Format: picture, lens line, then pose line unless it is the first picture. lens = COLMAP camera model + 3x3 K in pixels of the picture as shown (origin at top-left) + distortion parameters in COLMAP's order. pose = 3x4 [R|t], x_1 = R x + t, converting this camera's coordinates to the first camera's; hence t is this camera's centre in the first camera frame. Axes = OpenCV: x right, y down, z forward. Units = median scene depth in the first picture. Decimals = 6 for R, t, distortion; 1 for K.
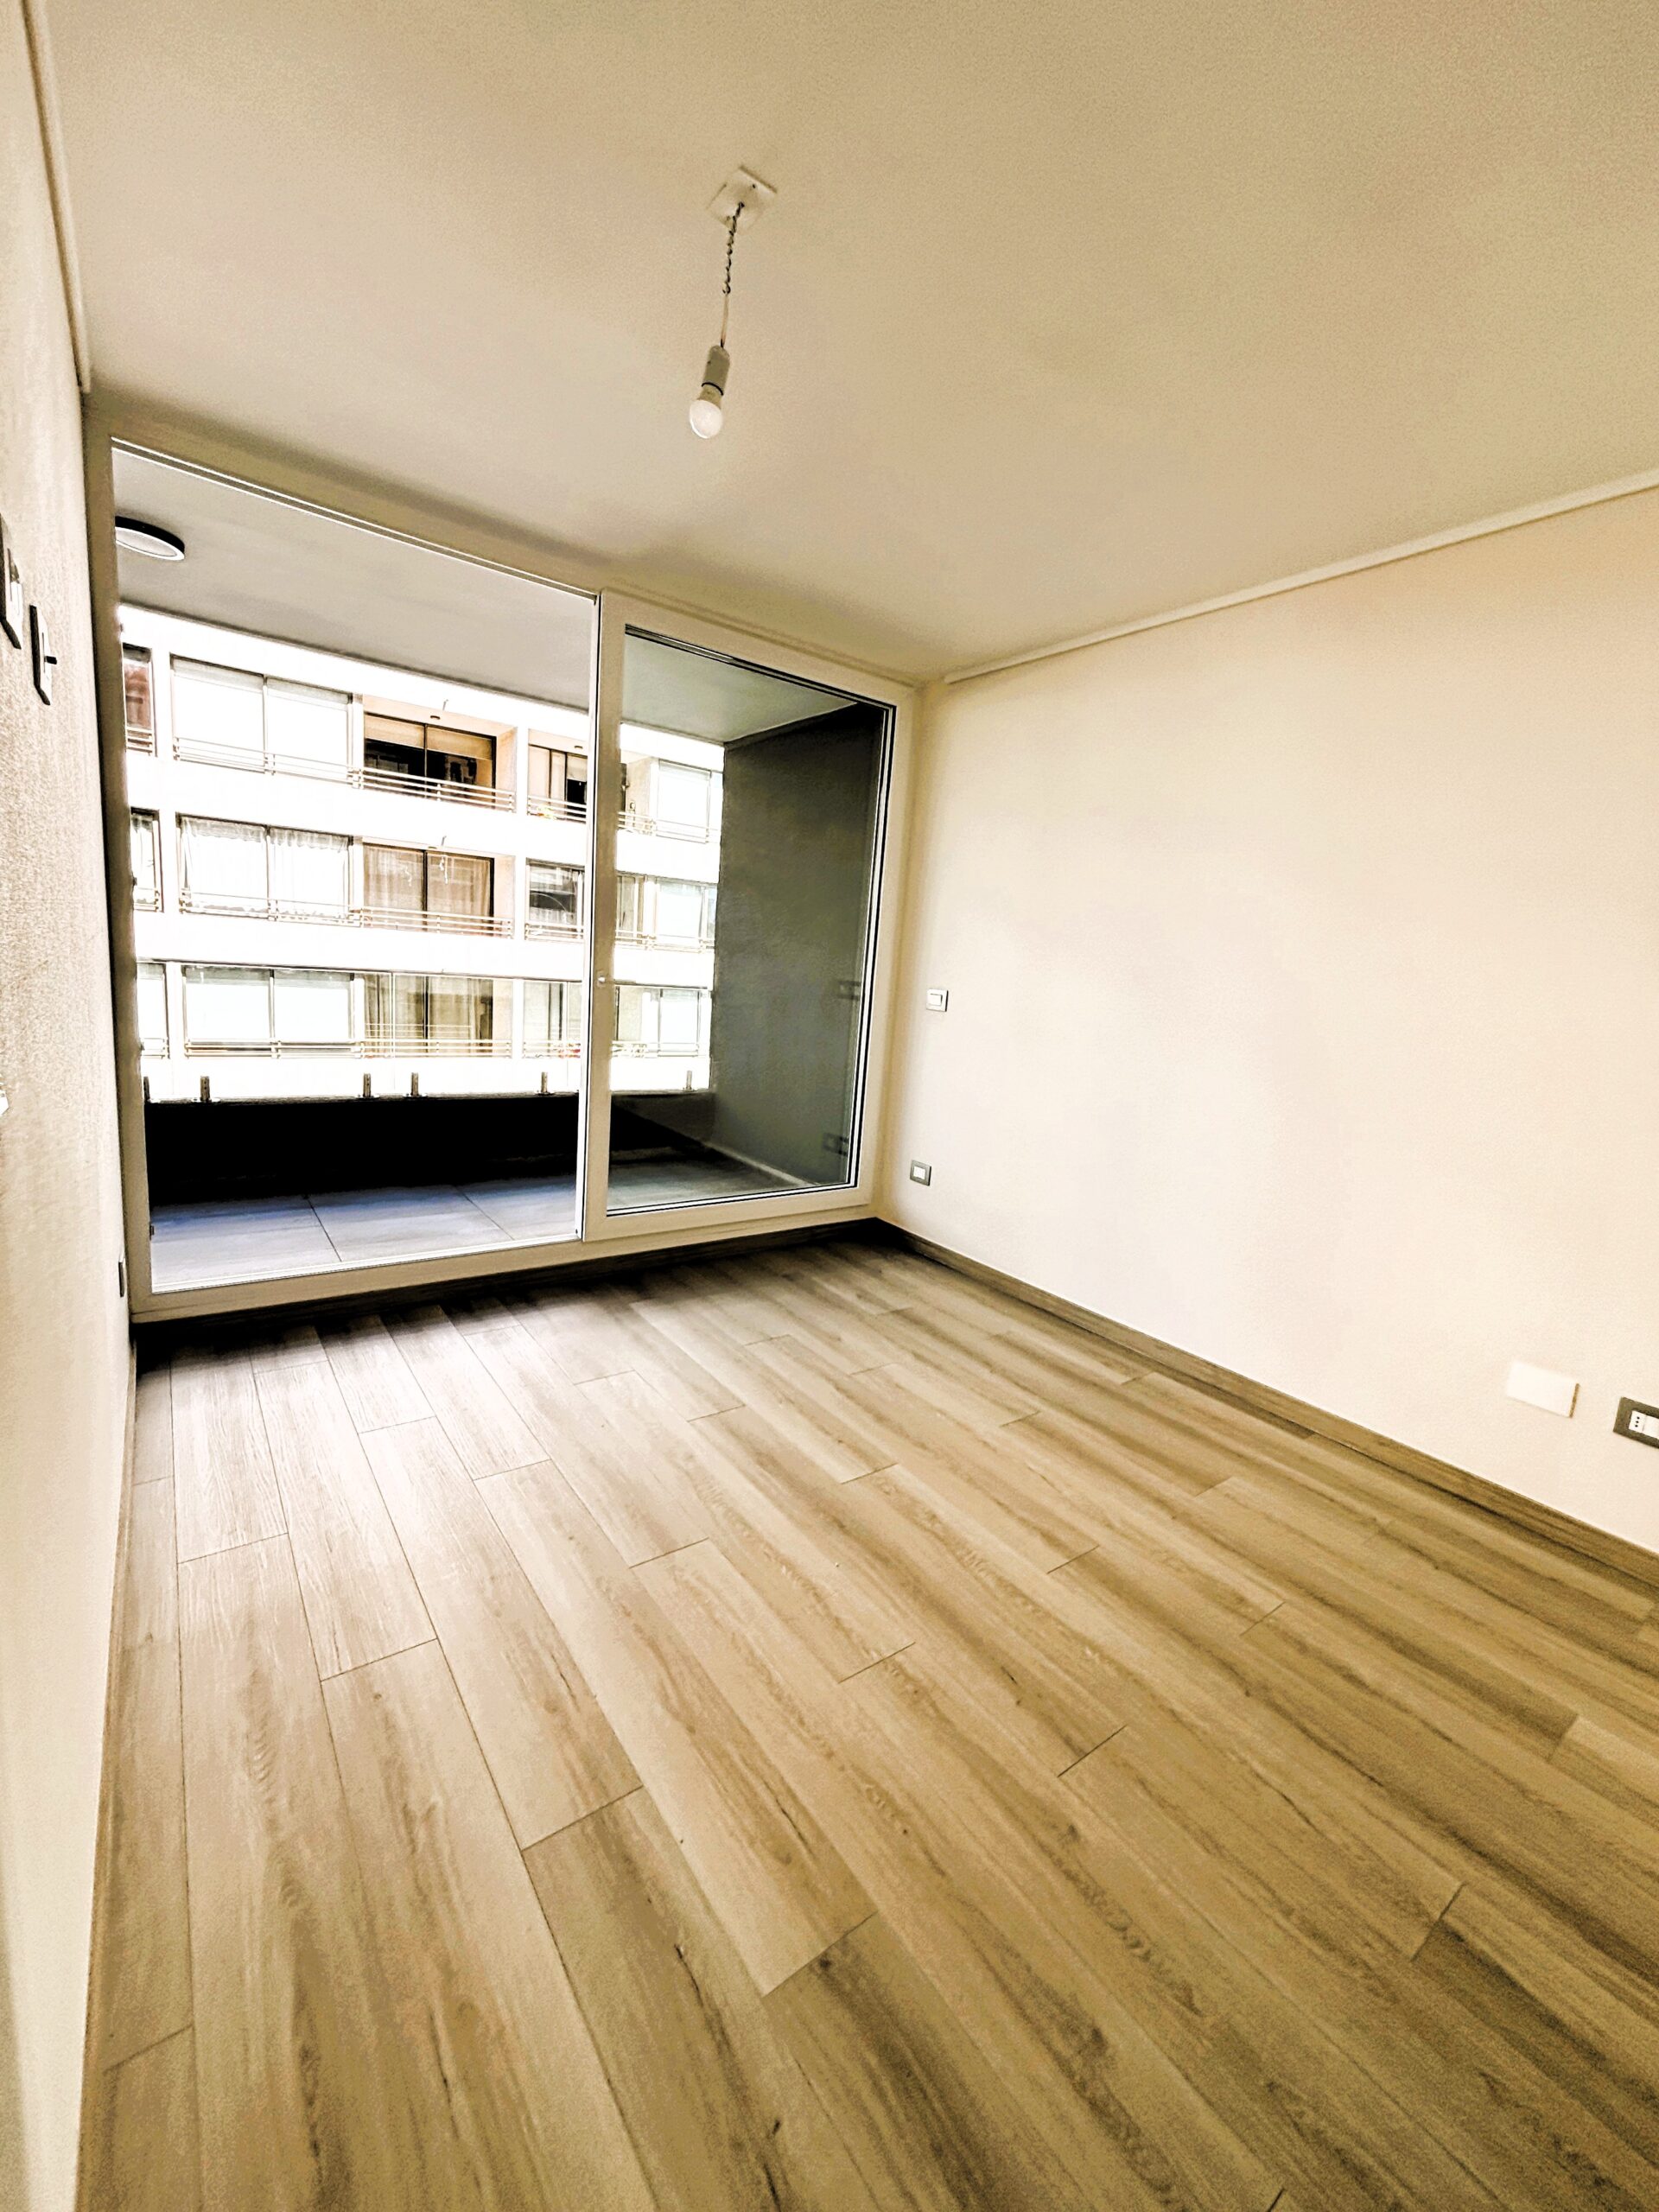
lens RADIAL K [[888.8, 0, 822.3], [0, 888.8, 1107.8], [0, 0, 1]] dist [-0.001443, -0.000246]
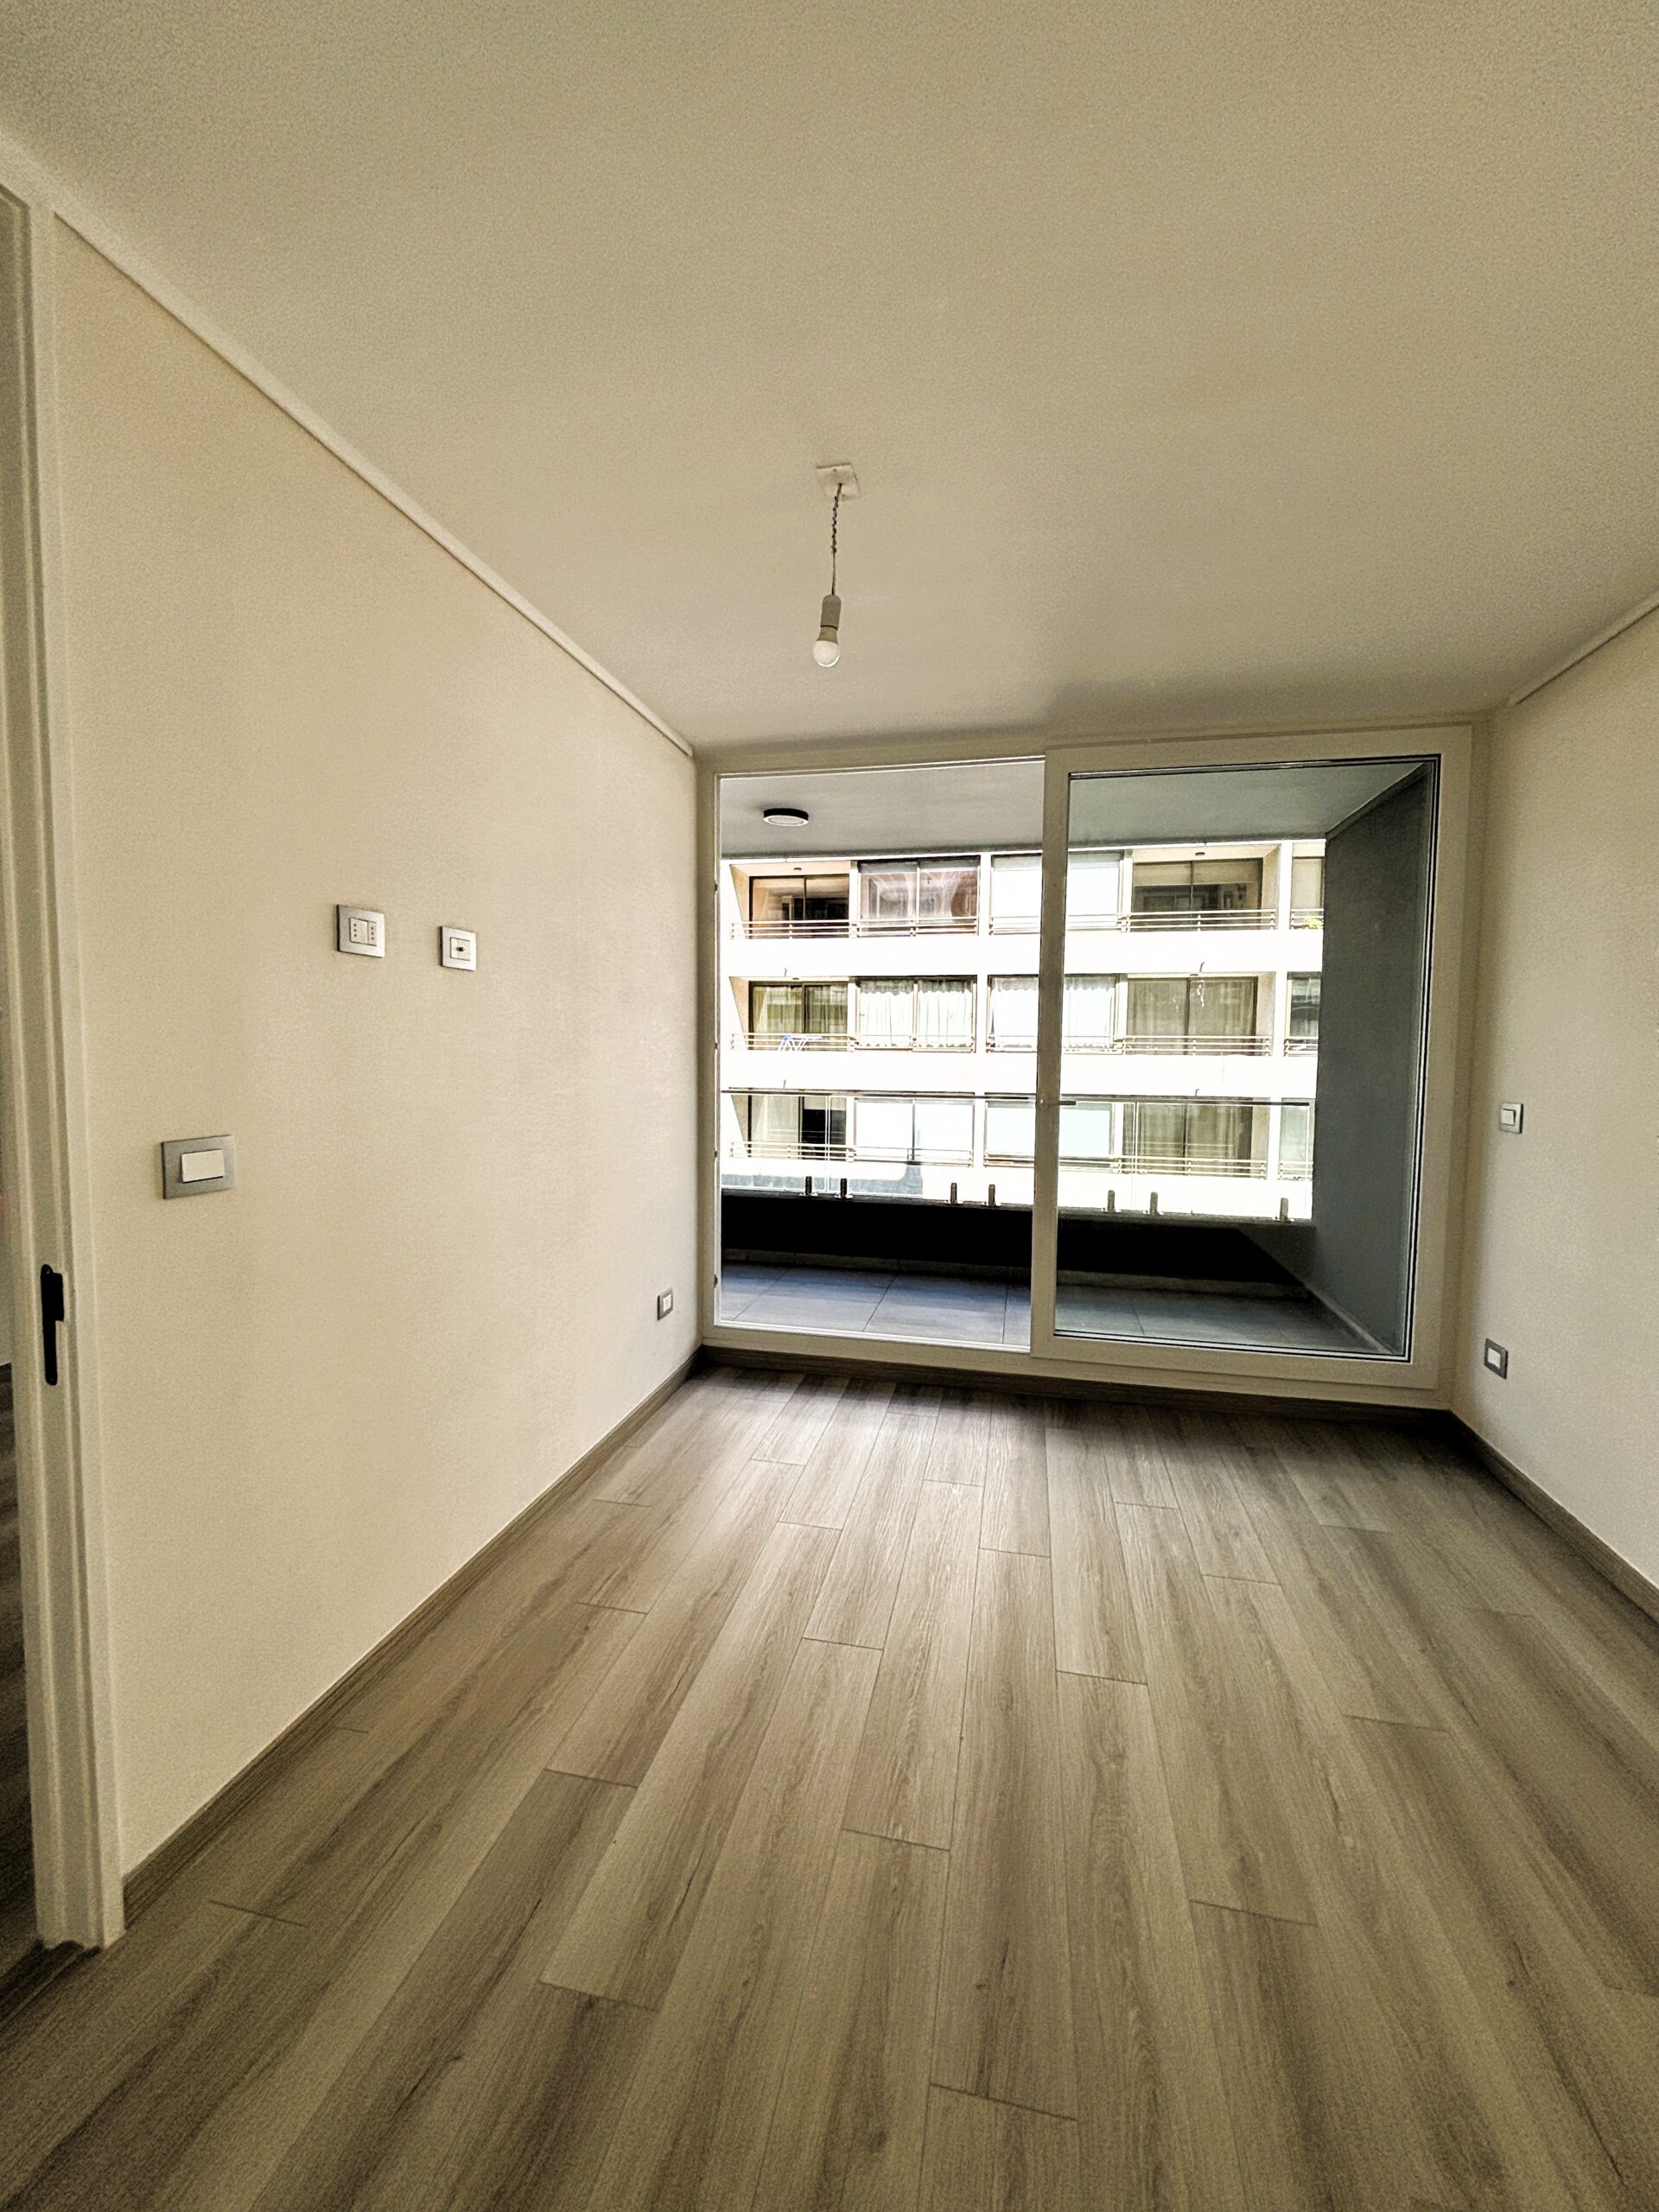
lens RADIAL K [[884.1, 0, 826.6], [0, 884.1, 1100.1], [0, 0, 1]] dist [0.001249, -0.000042]
pose [[0.655323, -0.023089, -0.754996, 0.356992], [-0.084129, 0.991083, -0.103331, -0.016120], [0.750649, 0.131233, 0.647537, 0.126677]]
